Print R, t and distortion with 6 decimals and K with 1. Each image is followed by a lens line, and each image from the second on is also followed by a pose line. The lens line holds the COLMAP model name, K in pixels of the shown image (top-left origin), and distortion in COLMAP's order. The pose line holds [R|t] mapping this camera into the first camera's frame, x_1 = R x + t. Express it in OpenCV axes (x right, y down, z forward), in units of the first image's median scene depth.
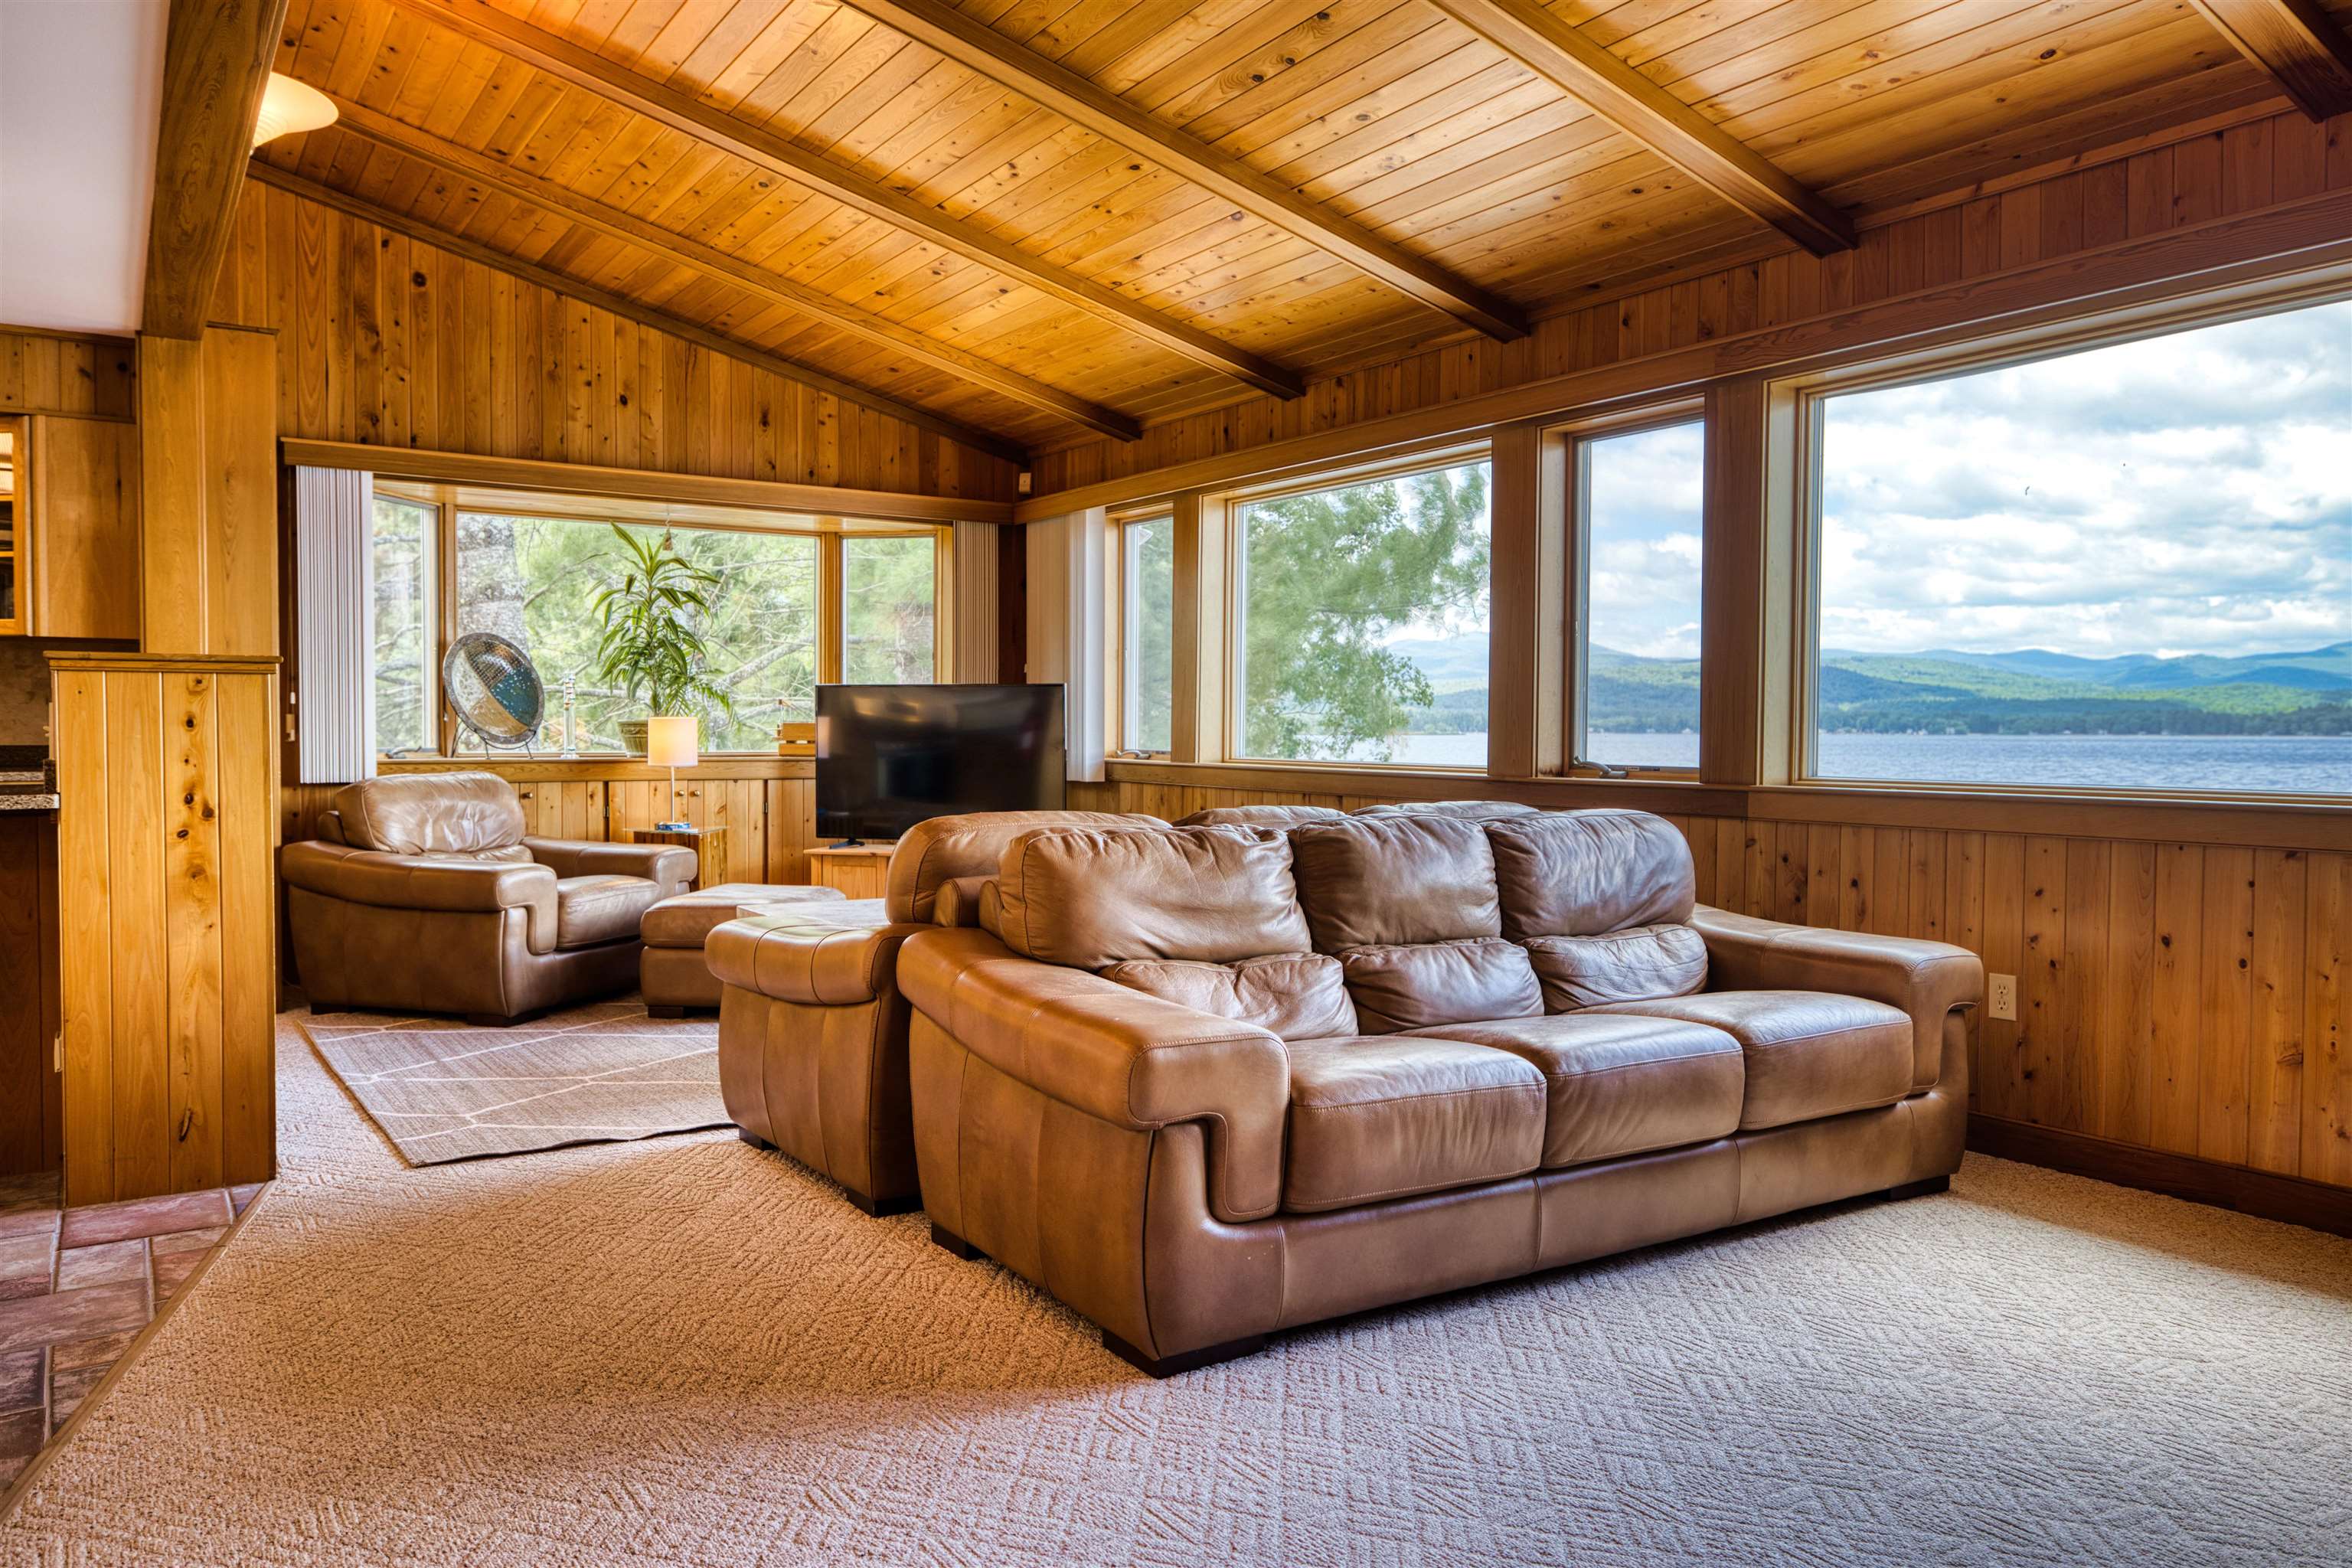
lens RADIAL K [[1650.2, 0, 1180.4], [0, 1650.2, 763.2], [0, 0, 1]] dist [0.007254, 0.001551]
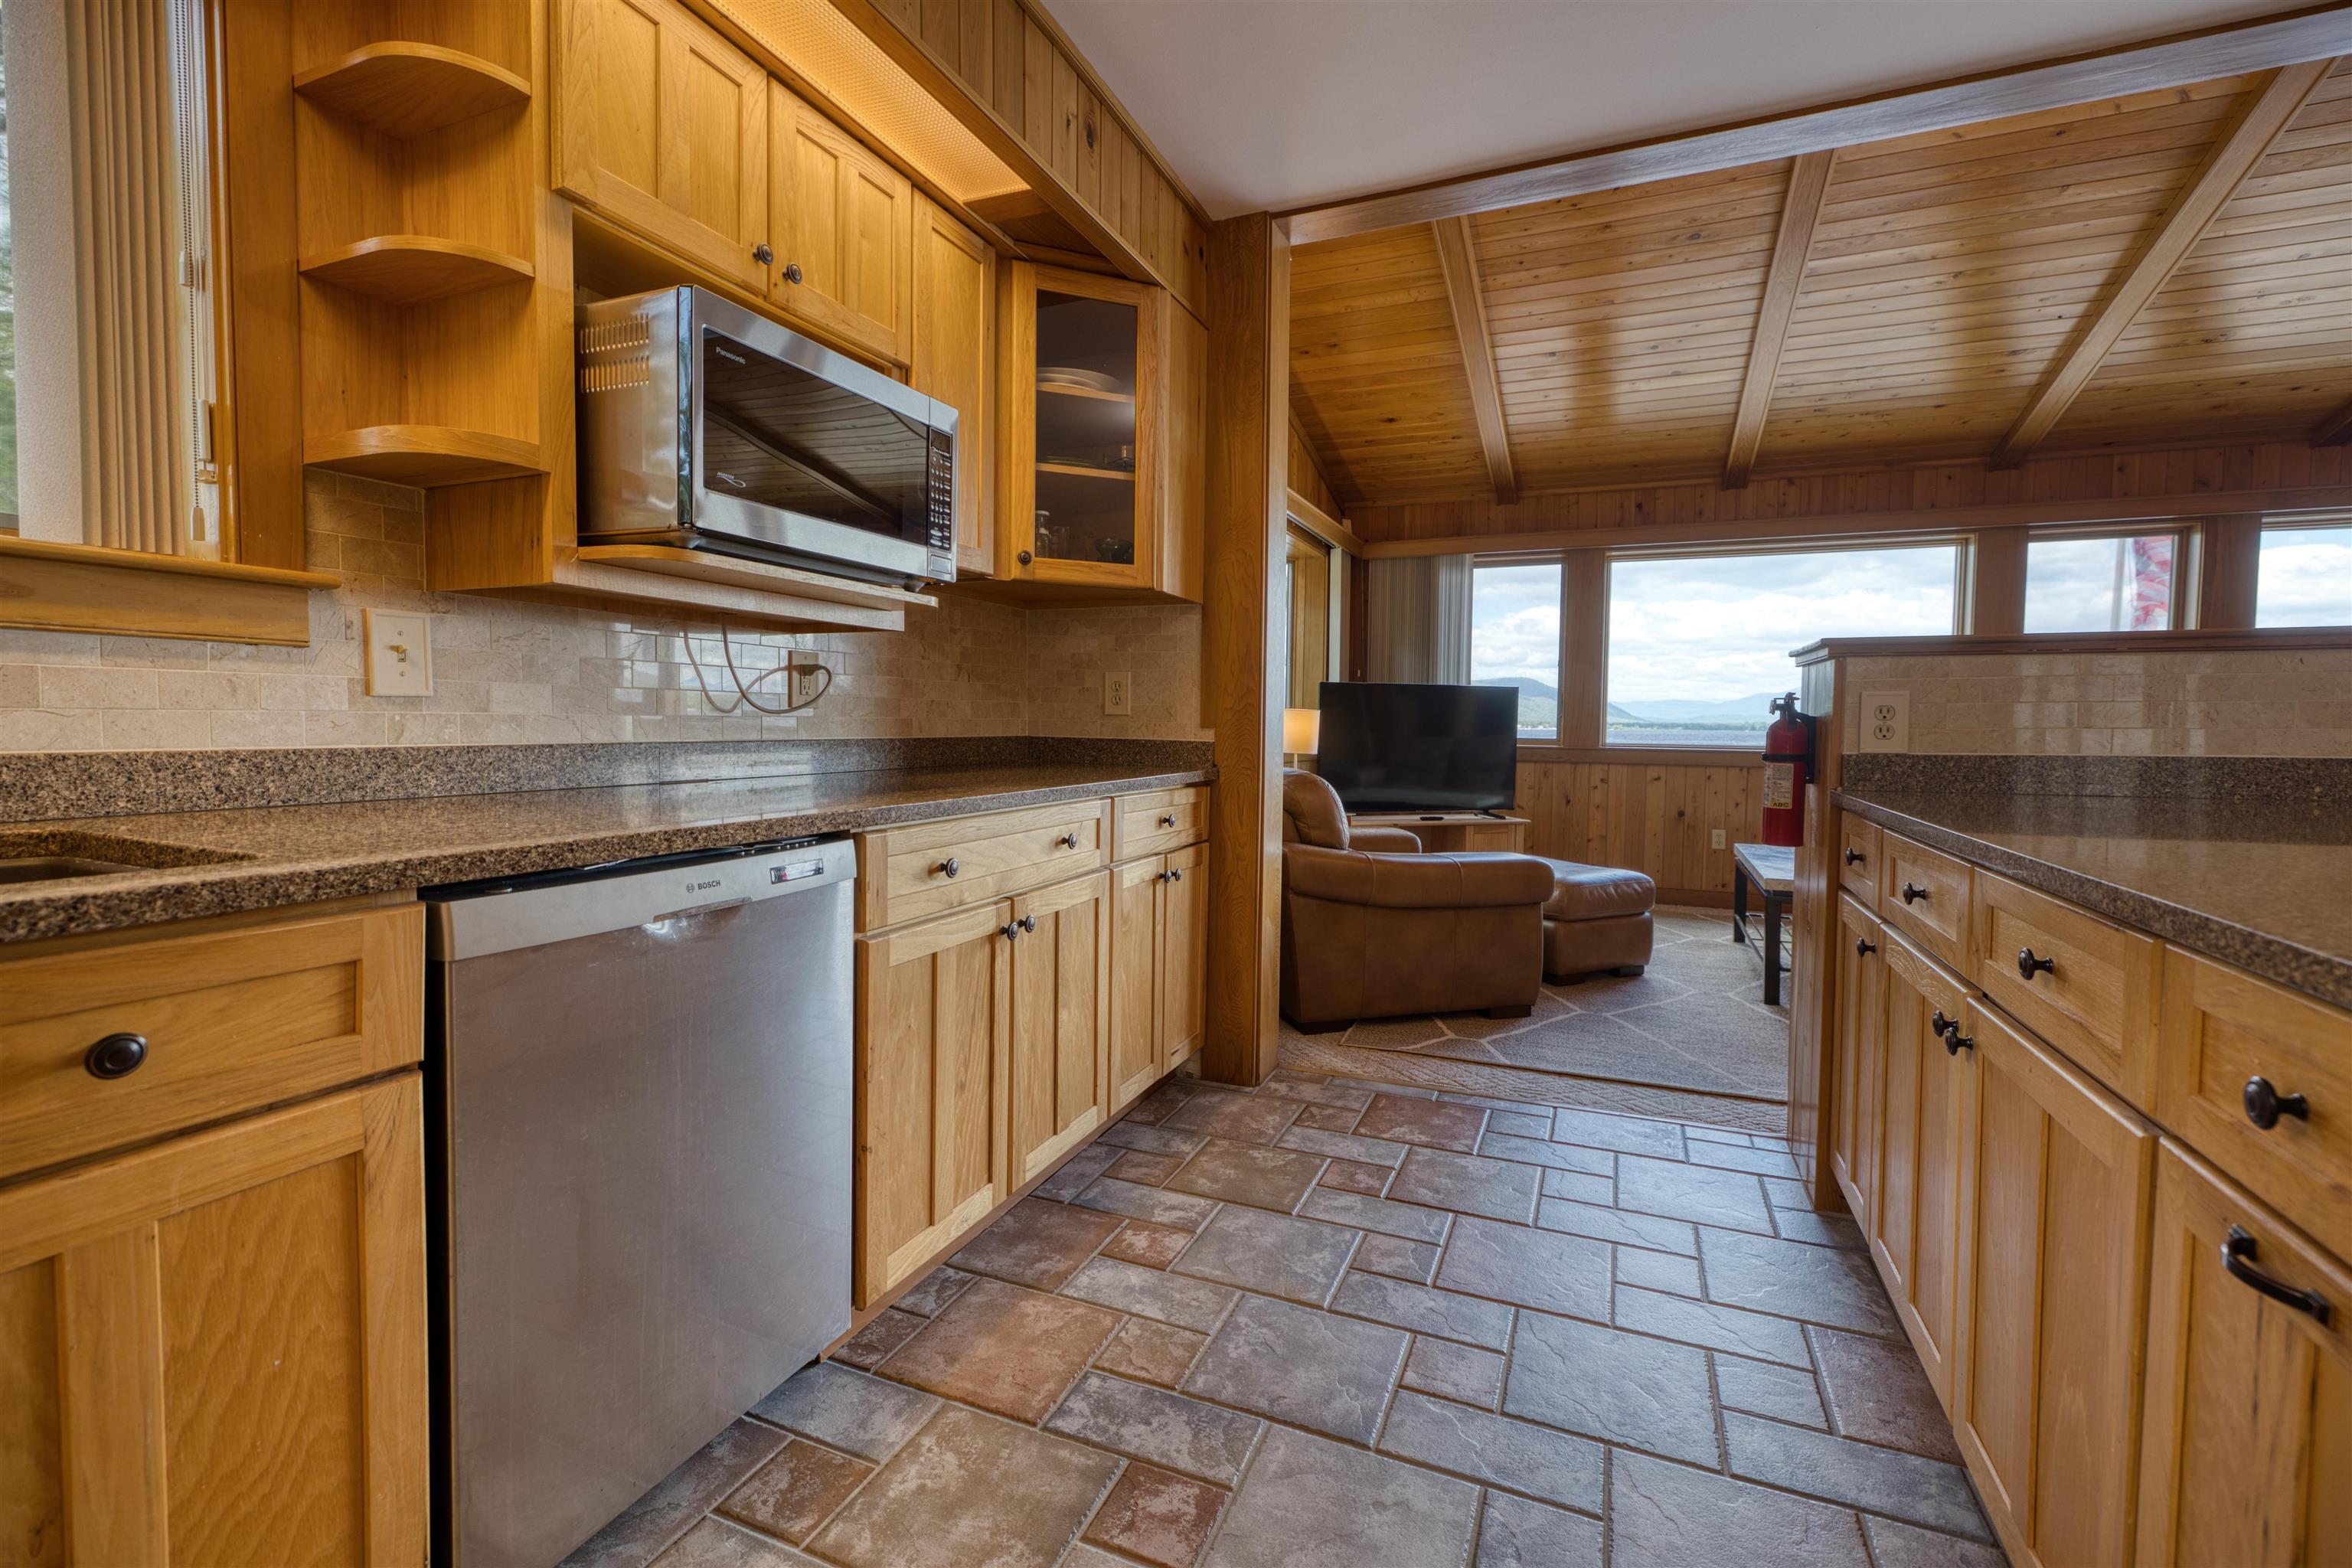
lens RADIAL K [[1012.8, 0, 1179.5], [0, 1012.8, 773.1], [0, 0, 1]] dist [-0.000725, 0.001798]
pose [[0.833521, -0.022489, 0.552031, -0.937650], [0.005355, 0.999453, 0.032631, -0.009716], [-0.552462, -0.024242, 0.833185, 0.615319]]
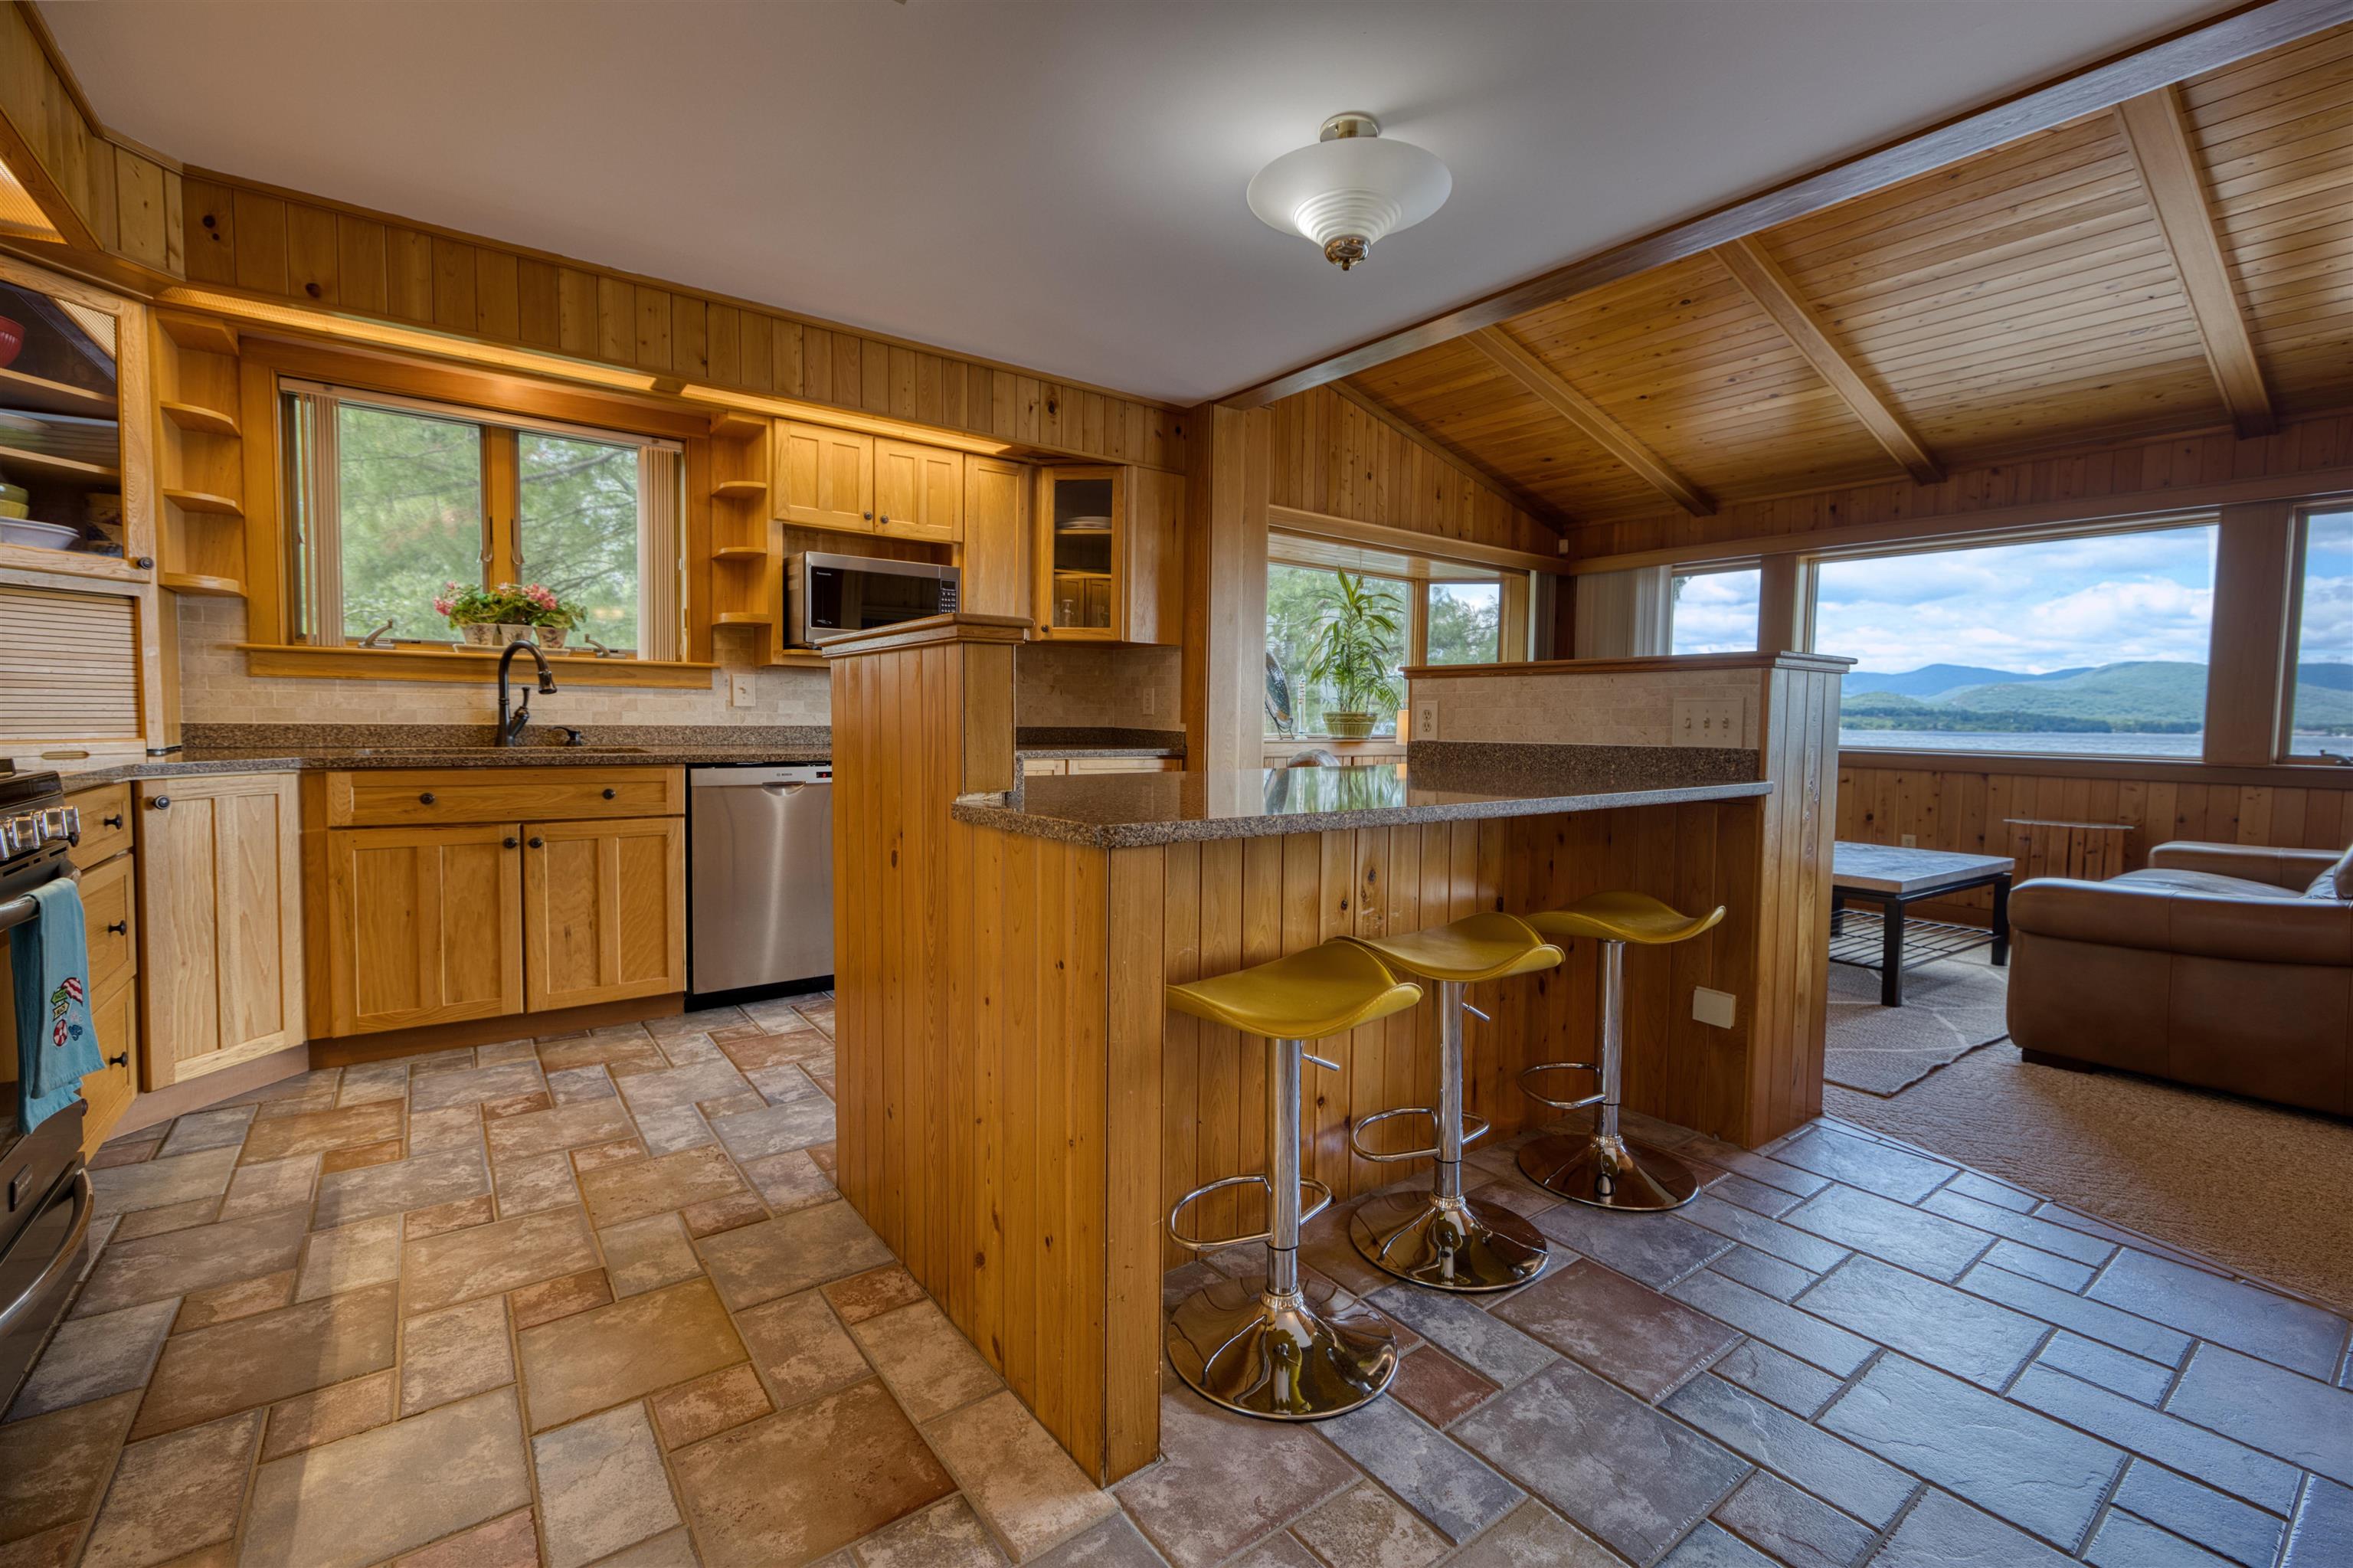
lens RADIAL K [[1013.3, 0, 1180.9], [0, 1013.3, 771.0], [0, 0, 1]] dist [-0.000725, 0.001798]
pose [[0.997961, 0.008902, 0.063207, -0.698975], [-0.010966, 0.999415, 0.032387, -0.003463], [-0.062882, -0.033014, 0.997475, 0.220465]]
